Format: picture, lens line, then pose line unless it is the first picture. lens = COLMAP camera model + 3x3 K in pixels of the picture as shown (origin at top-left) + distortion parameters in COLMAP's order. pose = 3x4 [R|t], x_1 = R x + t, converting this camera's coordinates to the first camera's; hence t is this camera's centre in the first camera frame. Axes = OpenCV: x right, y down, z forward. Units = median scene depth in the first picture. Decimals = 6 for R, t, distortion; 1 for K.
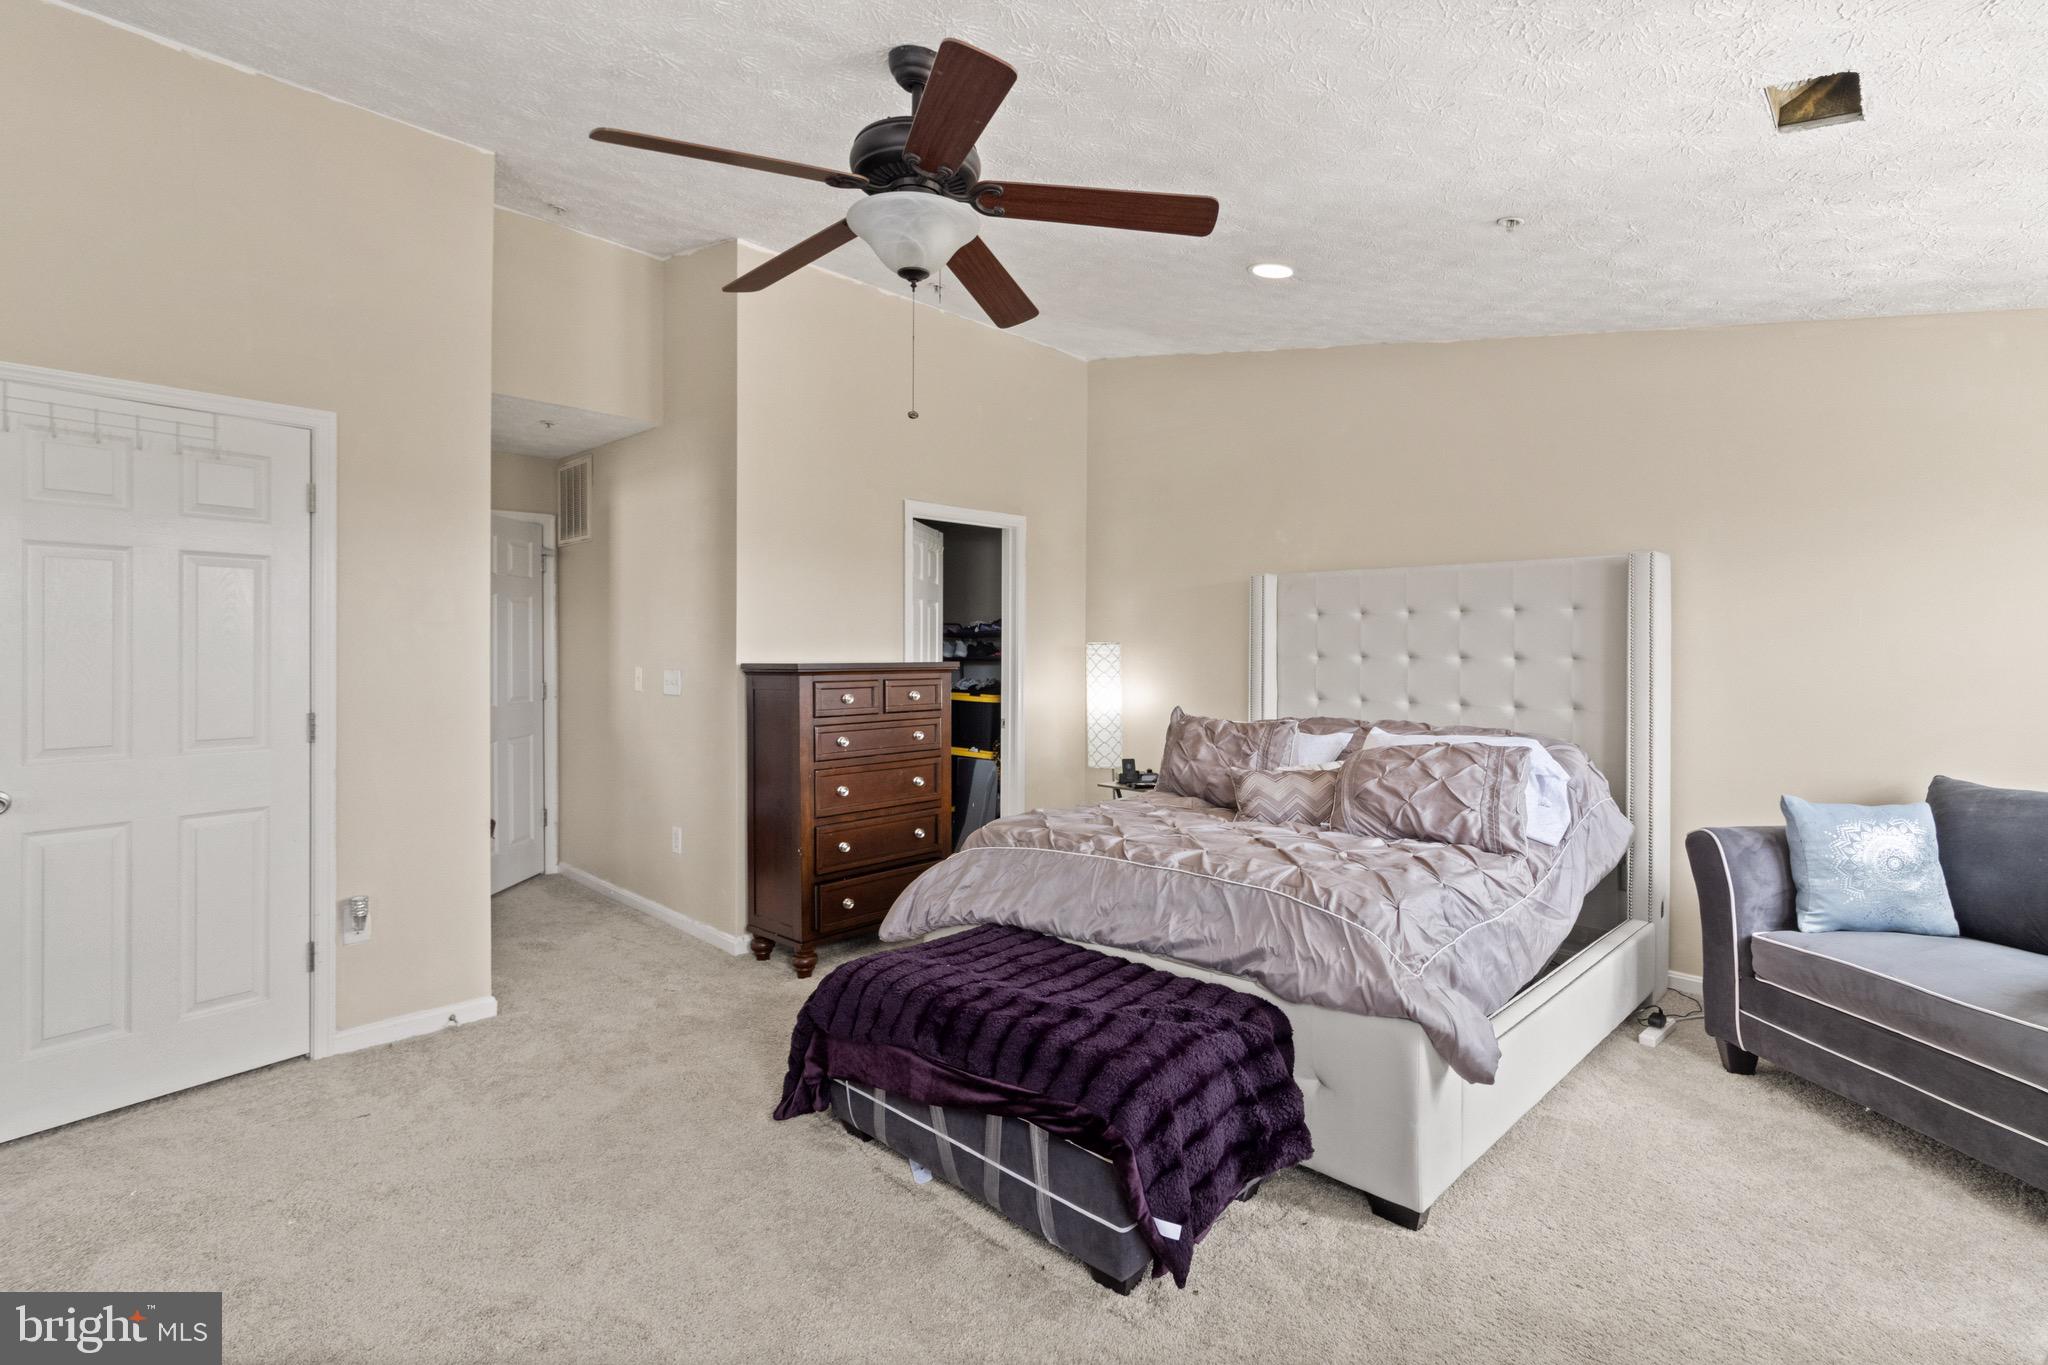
lens RADIAL K [[986.0, 0, 1022.6], [0, 986.0, 666.9], [0, 0, 1]] dist [0.002119, 0.000109]
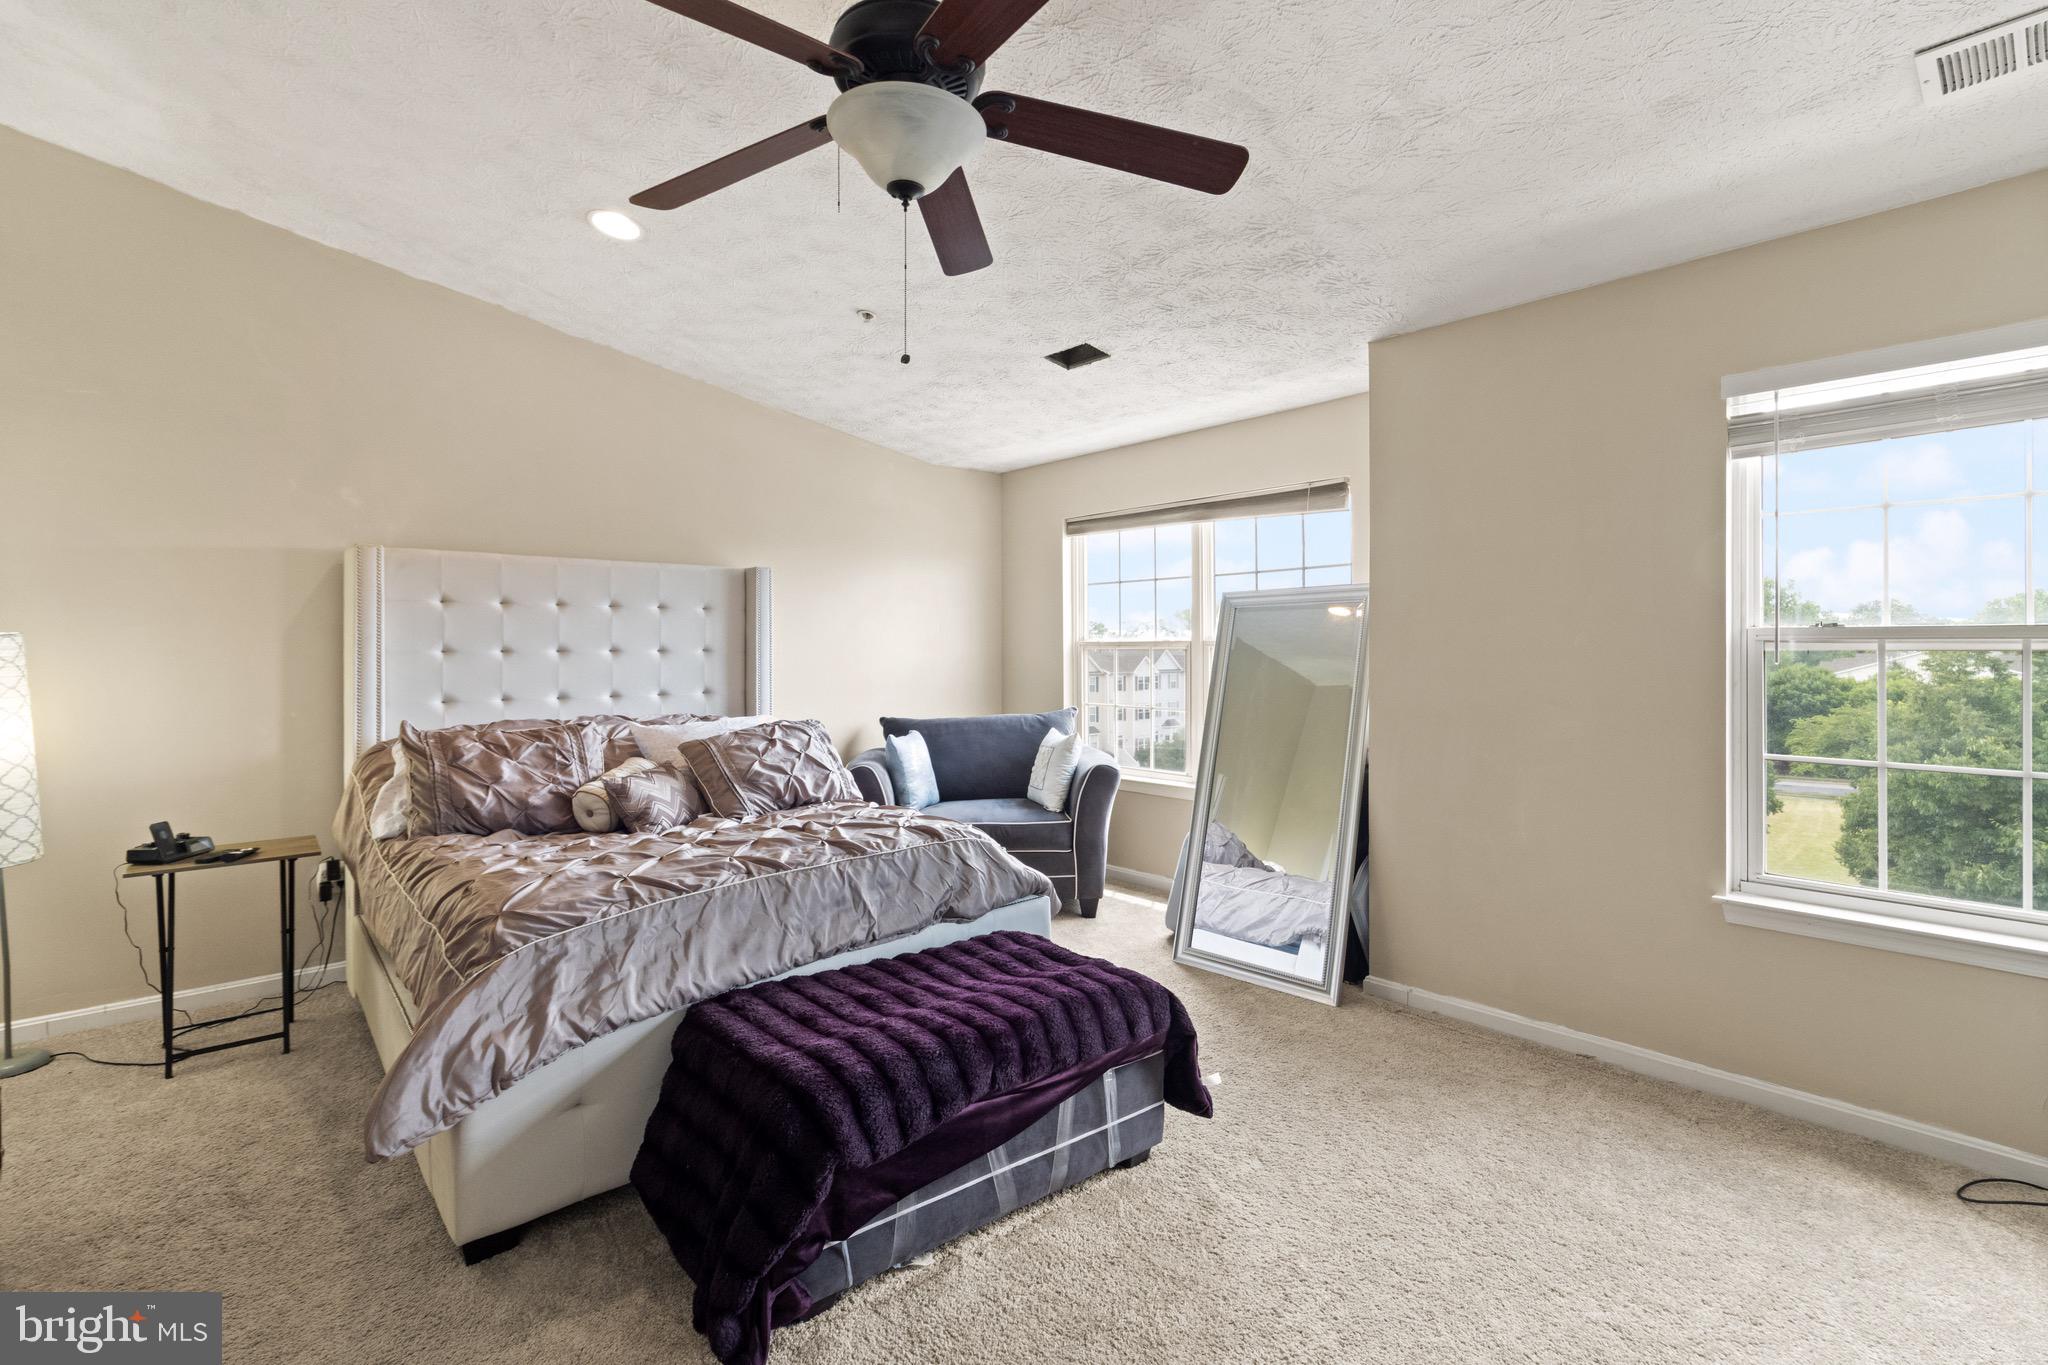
lens RADIAL K [[964.1, 0, 1022.3], [0, 964.1, 646.7], [0, 0, 1]] dist [0.000843, 0.000062]
pose [[0.122250, -0.009075, 0.992458, -0.676302], [0.025120, 0.999666, 0.006047, -0.011574], [-0.992181, 0.024191, 0.122438, 0.603196]]
